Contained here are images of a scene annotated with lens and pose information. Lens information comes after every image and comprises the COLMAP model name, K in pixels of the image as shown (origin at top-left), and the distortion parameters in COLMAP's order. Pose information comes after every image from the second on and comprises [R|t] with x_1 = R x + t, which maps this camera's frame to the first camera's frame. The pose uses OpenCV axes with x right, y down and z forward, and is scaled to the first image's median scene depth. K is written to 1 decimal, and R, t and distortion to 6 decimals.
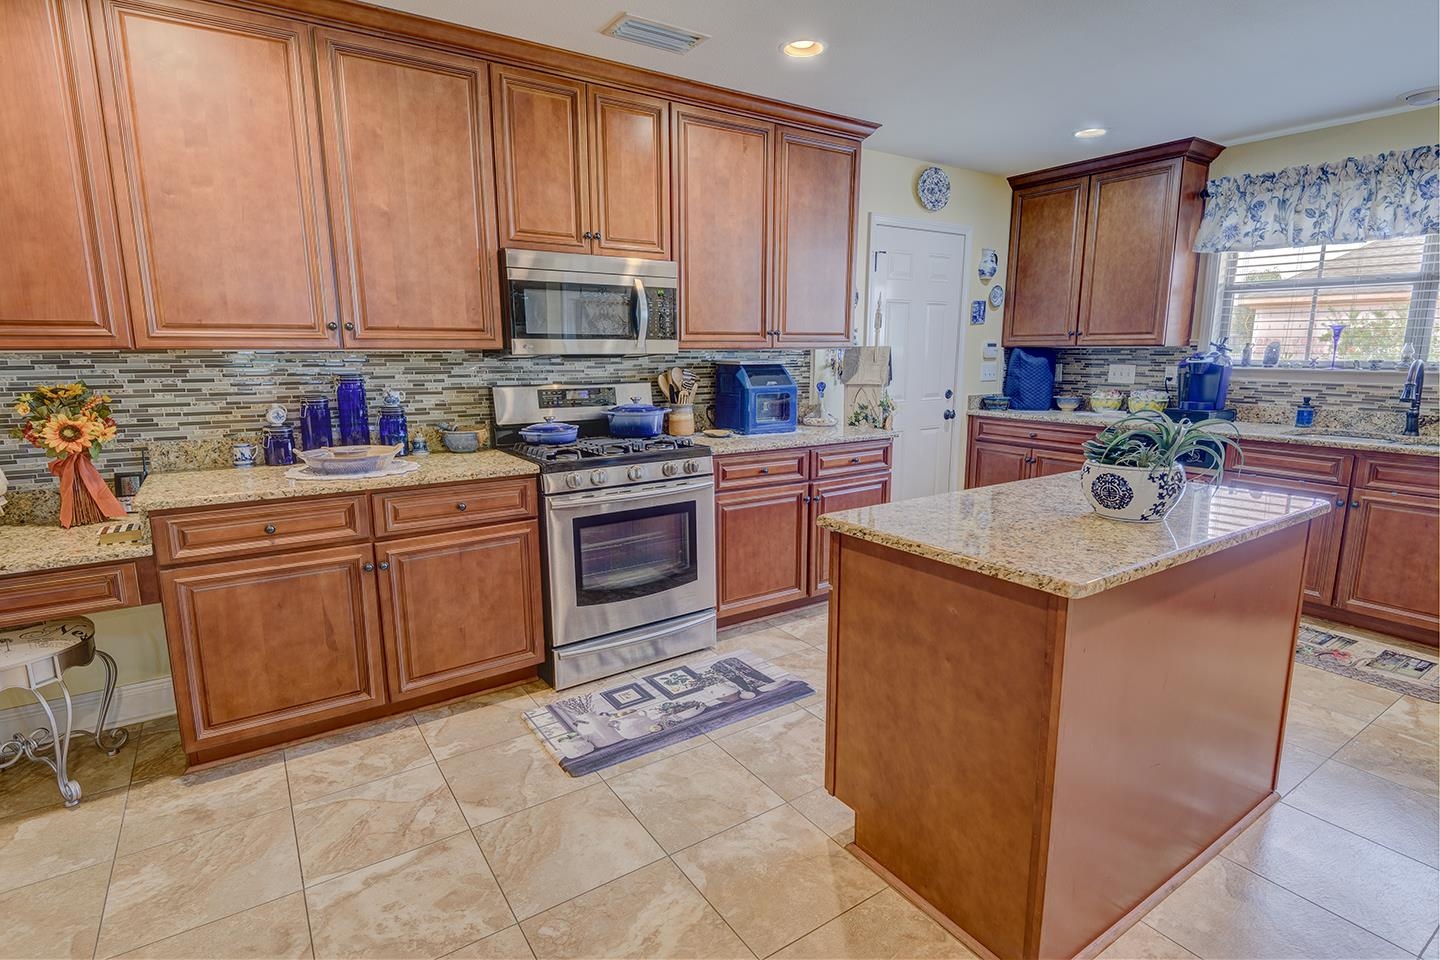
lens RADIAL K [[723.4, 0, 723.4], [0, 723.4, 478.6], [0, 0, 1]] dist [0.032775, -0.025763]
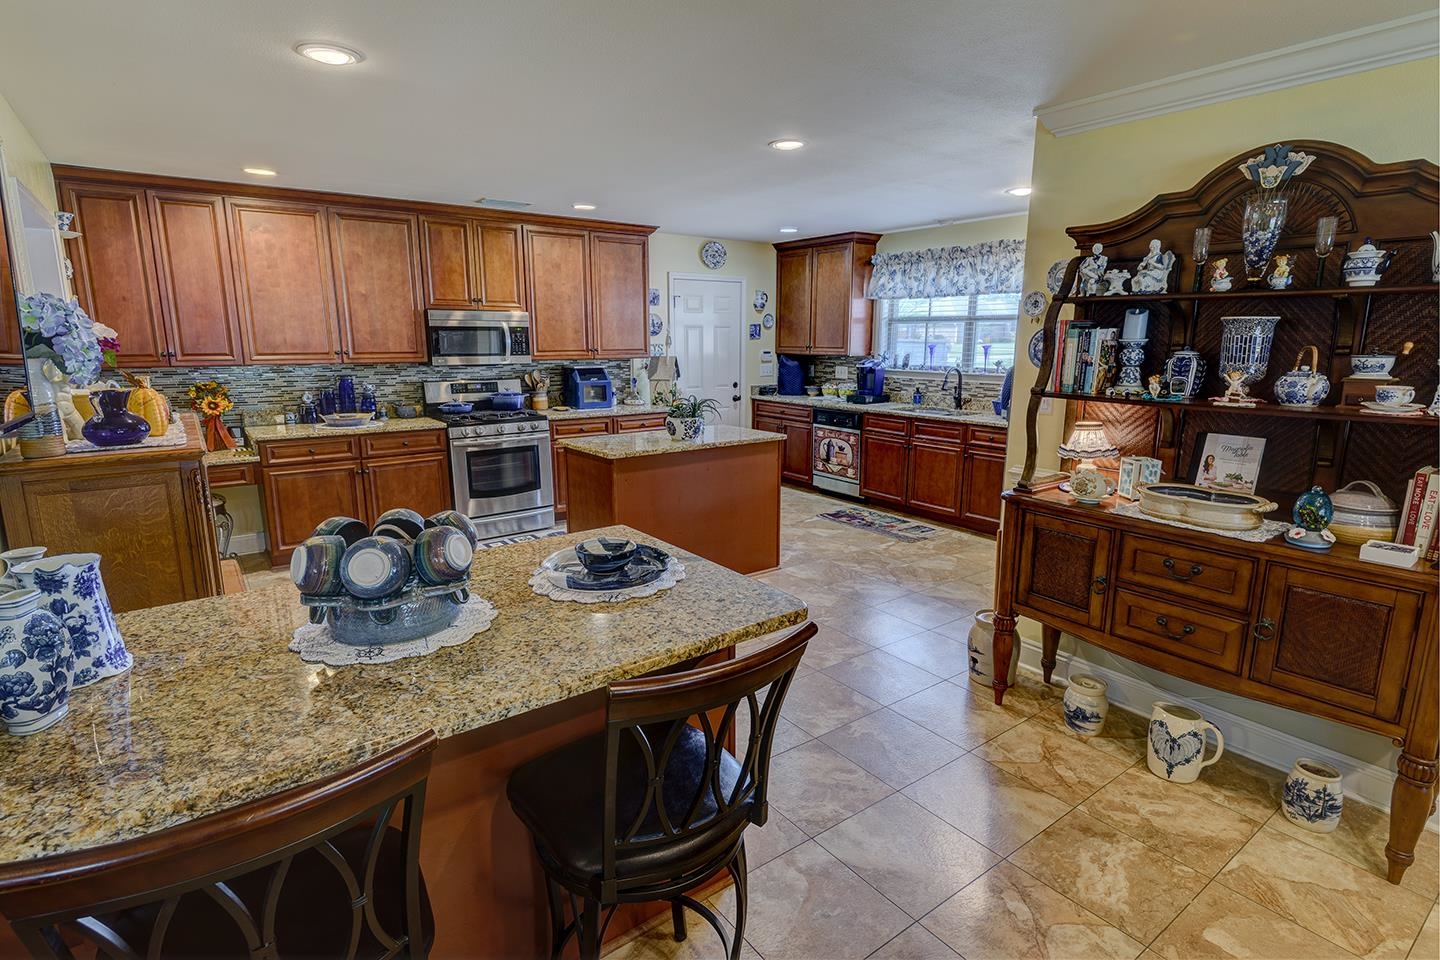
lens RADIAL K [[723.4, 0, 723.4], [0, 723.4, 478.6], [0, 0, 1]] dist [0.032775, -0.025763]
pose [[0.999135, -0.005522, 0.041209, 0.397674], [0.004739, 0.999807, 0.019066, 0.094007], [-0.041307, -0.018854, 0.998969, -0.956989]]
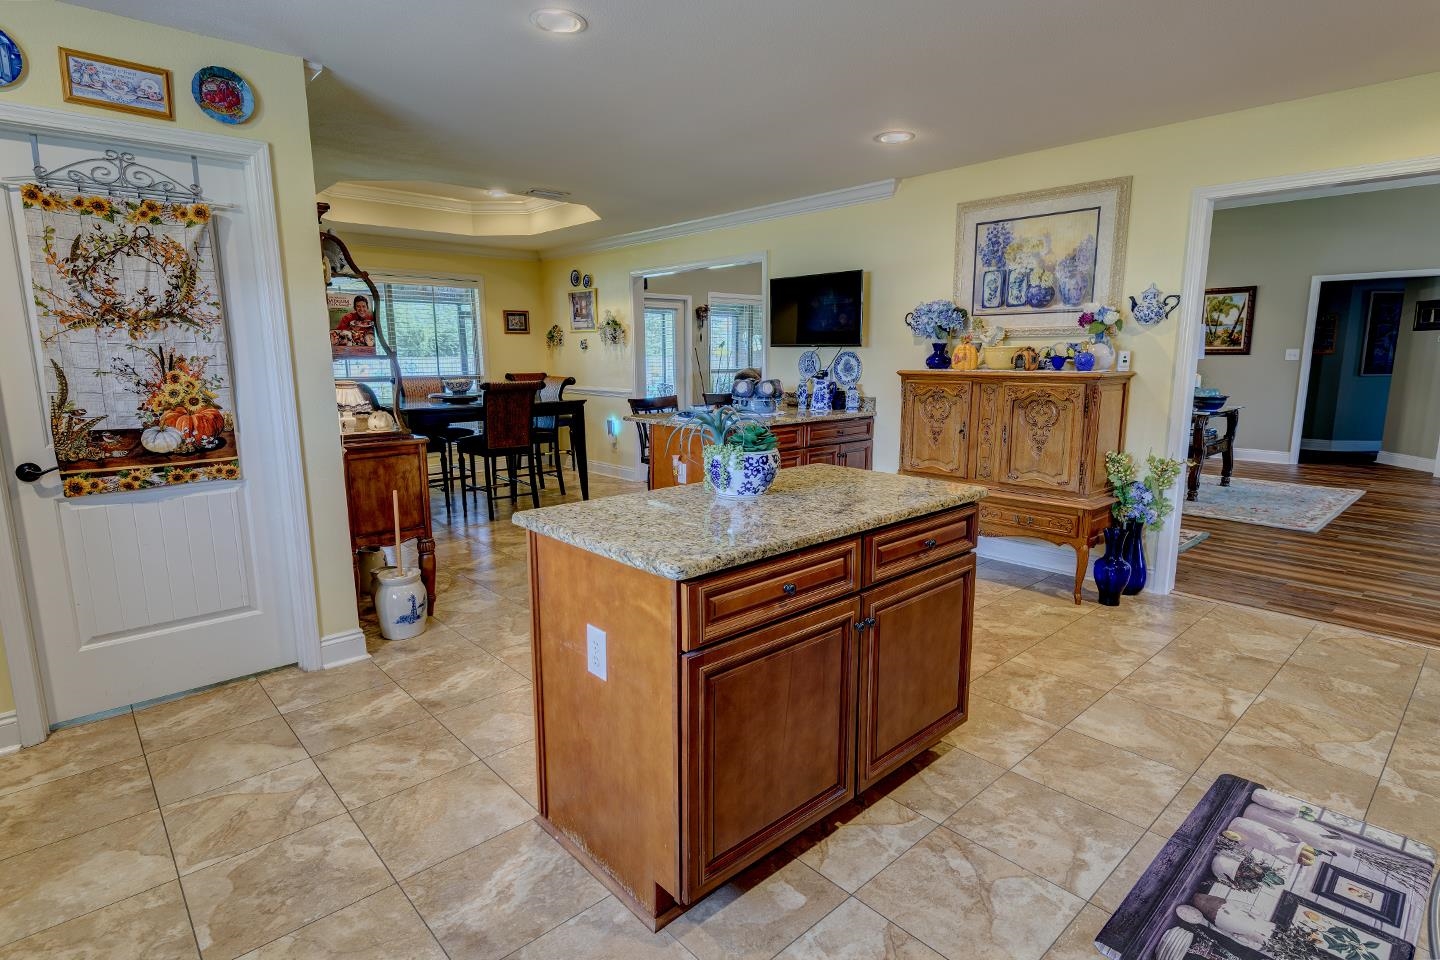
lens RADIAL K [[734.2, 0, 724.6], [0, 734.2, 479.5], [0, 0, 1]] dist [0.033359, -0.025138]
pose [[-0.989119, 0.030065, -0.144012, 0.515362], [-0.021217, 0.939510, 0.341864, -0.259905], [0.145579, 0.341200, -0.928649, 1.436248]]
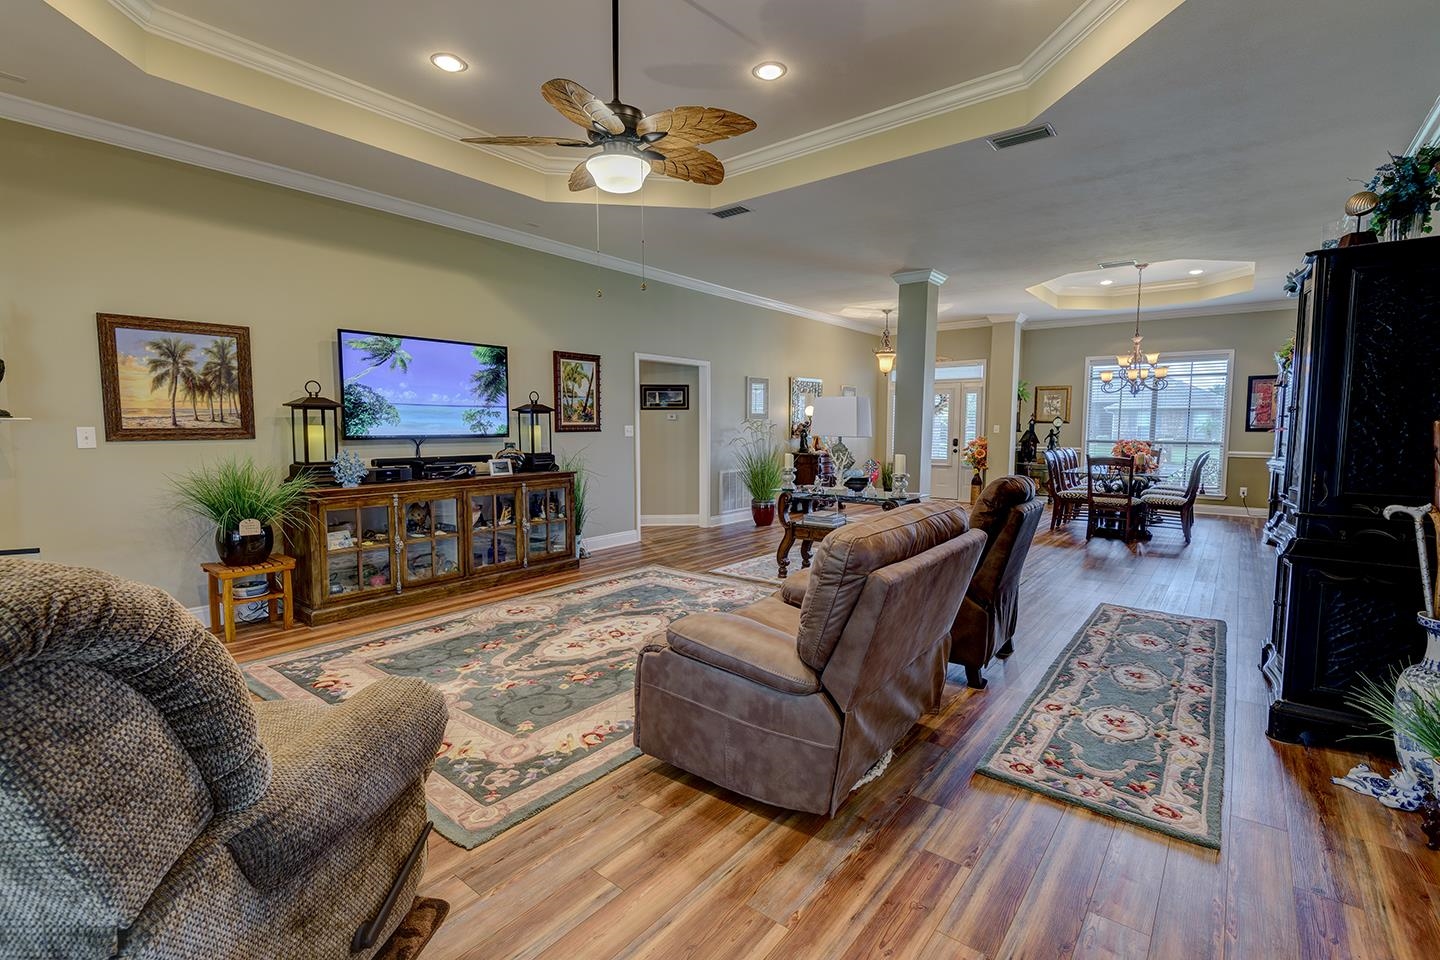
lens RADIAL K [[646.2, 0, 725.1], [0, 646.2, 479.4], [0, 0, 1]] dist [0.041537, -0.032135]
pose [[0.301615, 0.084965, -0.949637, 0.327600], [-0.174029, 0.984195, 0.032784, 0.300943], [0.937413, 0.155376, 0.311634, -1.710313]]
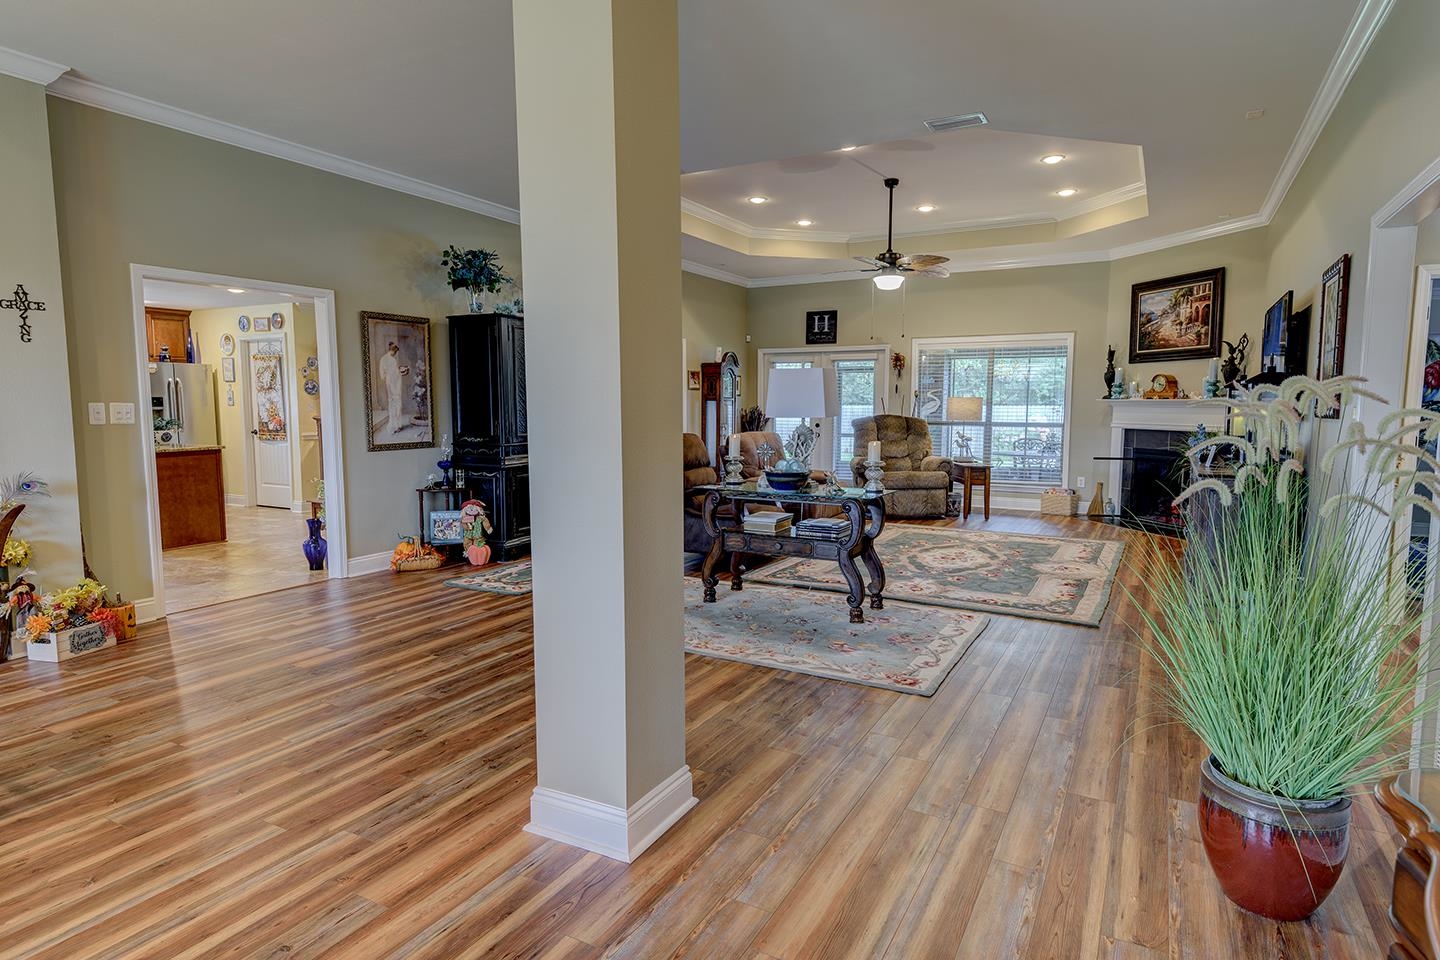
lens RADIAL K [[799.2, 0, 724.6], [0, 799.2, 477.5], [0, 0, 1]] dist [0.051726, -0.036213]
pose [[-0.457833, -0.085981, 0.884871, -3.019652], [0.156662, 0.971935, 0.175498, -0.043533], [-0.875126, 0.218974, -0.431514, 0.209595]]
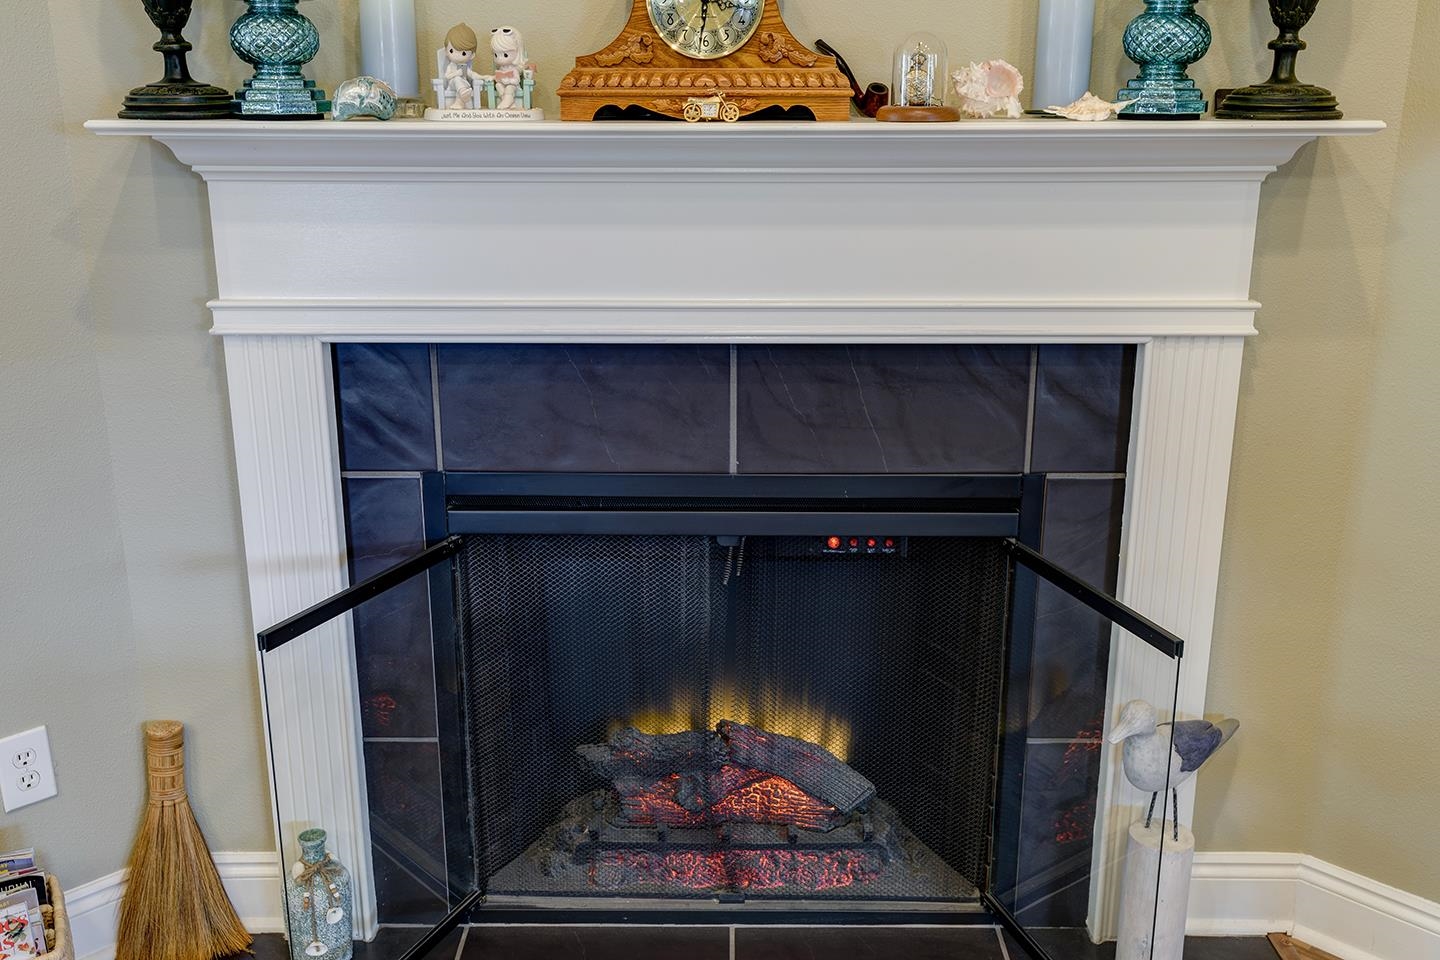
lens RADIAL K [[1419.9, 0, 720.0], [0, 1419.9, 507.5], [0, 0, 1]] dist [0.009058, 0.007951]
pose [[-0.979883, 0.059864, -0.190385, -0.841722], [-0.034261, 0.889333, 0.455975, 0.322308], [0.196612, 0.453325, -0.869391, -1.973640]]
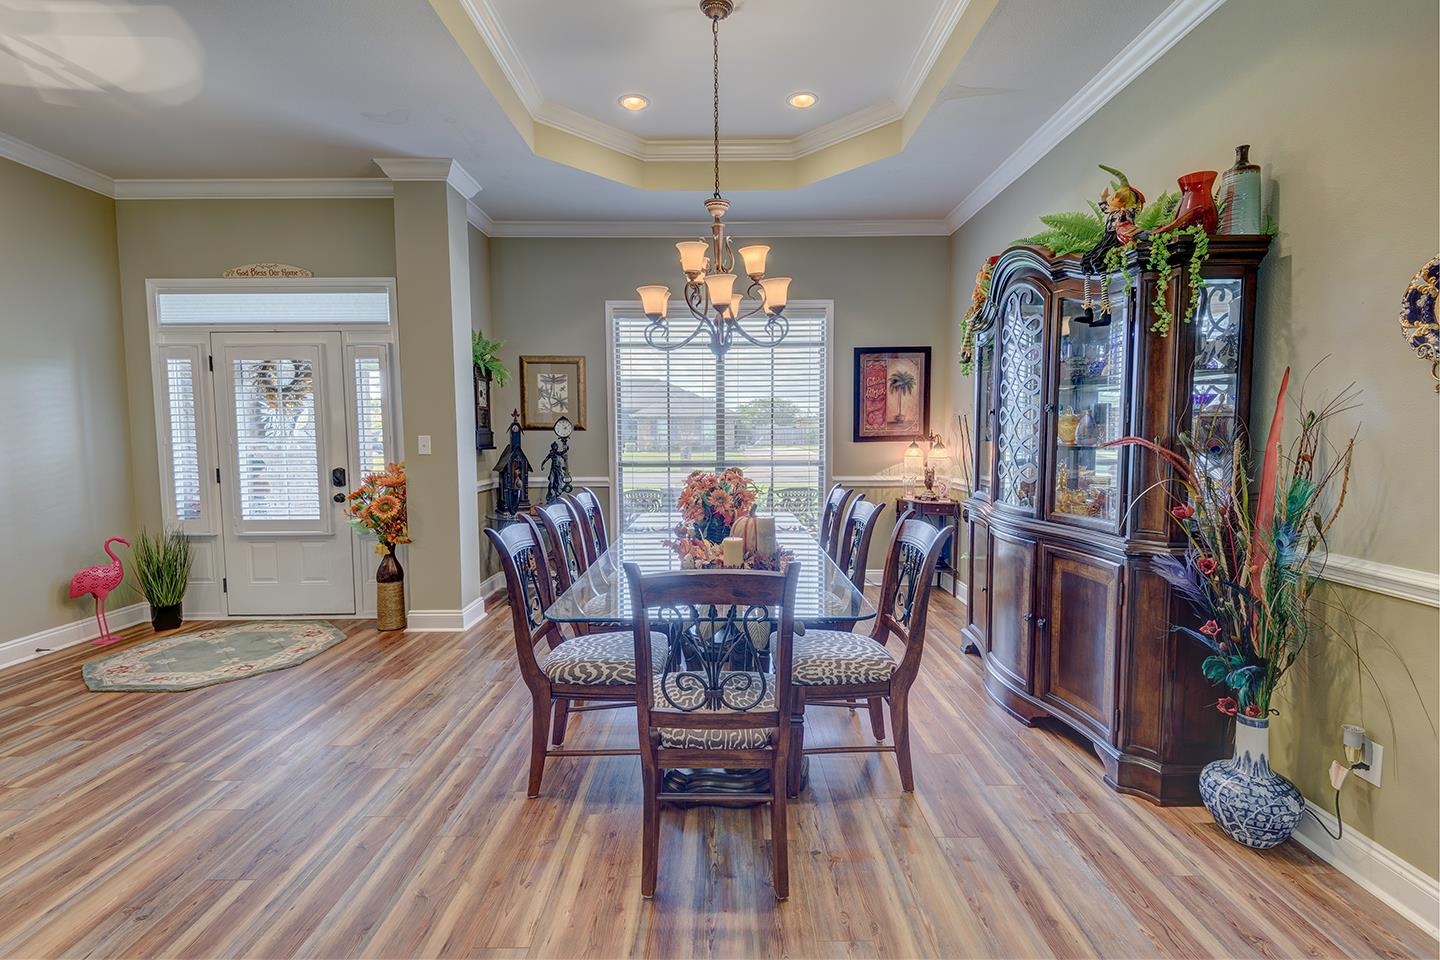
lens RADIAL K [[646.1, 0, 723.4], [0, 646.1, 477.0], [0, 0, 1]] dist [0.034399, -0.018934]
pose [[0.828393, 0.037545, -0.558887, -1.380458], [-0.095826, 0.992541, -0.075358, -0.019153], [0.551889, 0.115983, 0.825813, 0.054342]]
